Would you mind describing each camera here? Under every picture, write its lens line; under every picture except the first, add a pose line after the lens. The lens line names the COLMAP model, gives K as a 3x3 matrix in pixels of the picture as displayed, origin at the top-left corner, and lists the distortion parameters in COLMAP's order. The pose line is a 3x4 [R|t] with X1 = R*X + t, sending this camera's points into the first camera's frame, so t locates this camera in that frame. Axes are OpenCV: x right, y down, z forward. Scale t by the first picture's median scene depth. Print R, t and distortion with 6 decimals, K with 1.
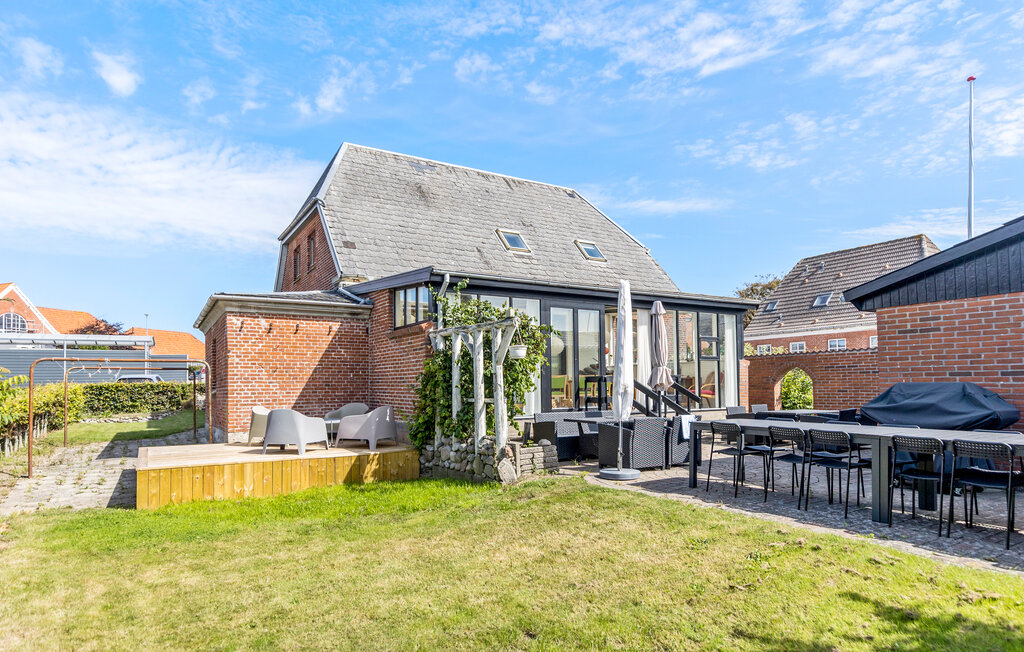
lens RADIAL K [[614.0, 0, 512.0], [0, 614.0, 326.0], [0, 0, 1]] dist [-0.097823, 0.098330]
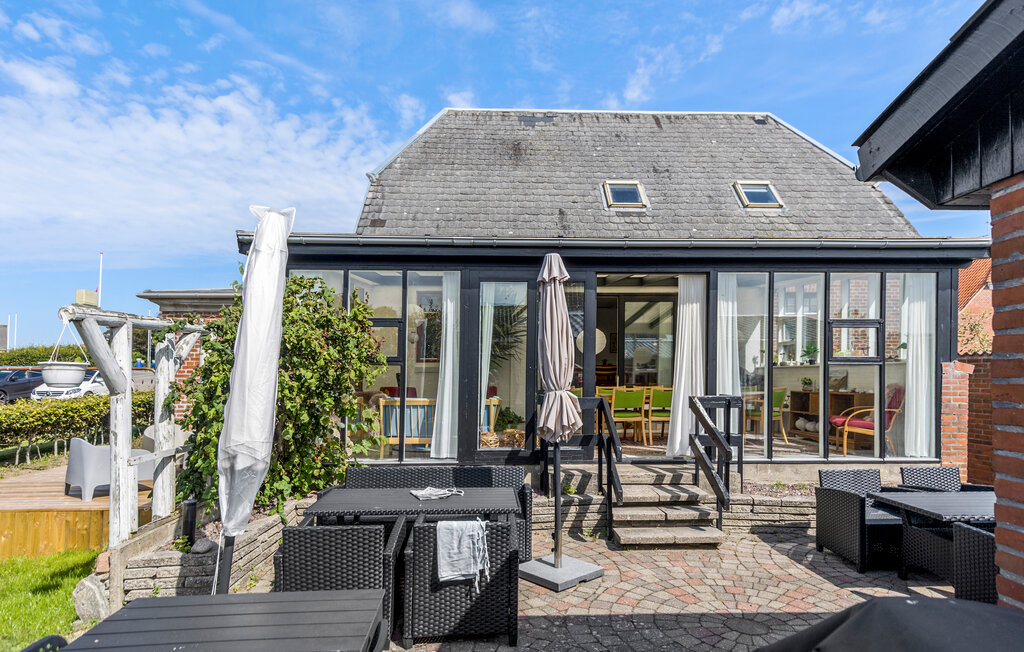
lens RADIAL K [[595.6, 0, 512.0], [0, 595.6, 342.5], [0, 0, 1]] dist [0.029756, 0.000256]
pose [[0.870834, -0.016709, -0.491293, 0.240516], [0.040961, 0.998413, 0.038648, 0.004602], [0.489867, -0.053780, 0.870137, 0.310416]]
